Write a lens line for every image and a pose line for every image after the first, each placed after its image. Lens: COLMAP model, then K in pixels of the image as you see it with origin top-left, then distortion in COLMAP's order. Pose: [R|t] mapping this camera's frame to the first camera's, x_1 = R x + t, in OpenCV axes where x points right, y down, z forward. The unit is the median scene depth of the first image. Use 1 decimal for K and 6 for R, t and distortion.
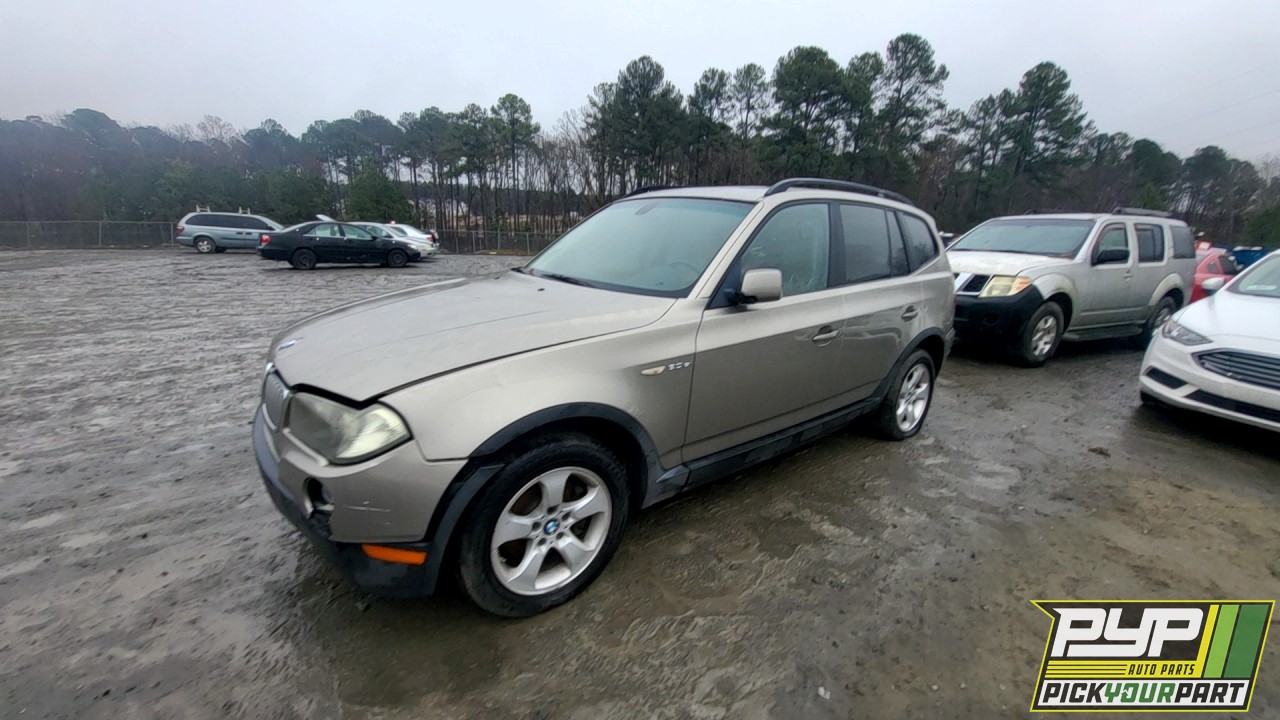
lens RADIAL K [[502.4, 0, 632.6], [0, 502.4, 364.1], [0, 0, 1]] dist [-0.003750, -0.007917]
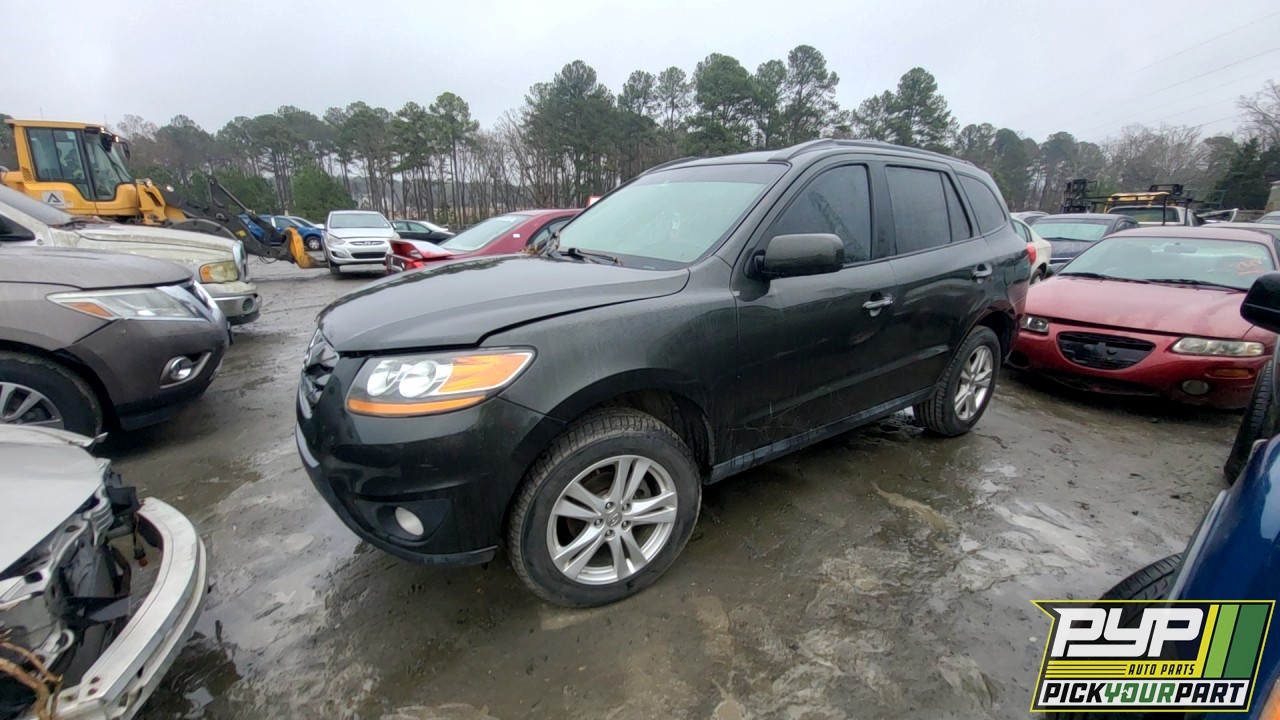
lens RADIAL K [[502.4, 0, 632.6], [0, 502.4, 364.1], [0, 0, 1]] dist [-0.003750, -0.007917]
pose [[0.989576, -0.065312, 0.128352, -0.038688], [0.062632, 0.997728, 0.024814, 0.025869], [-0.129681, -0.016516, 0.991418, -0.103282]]
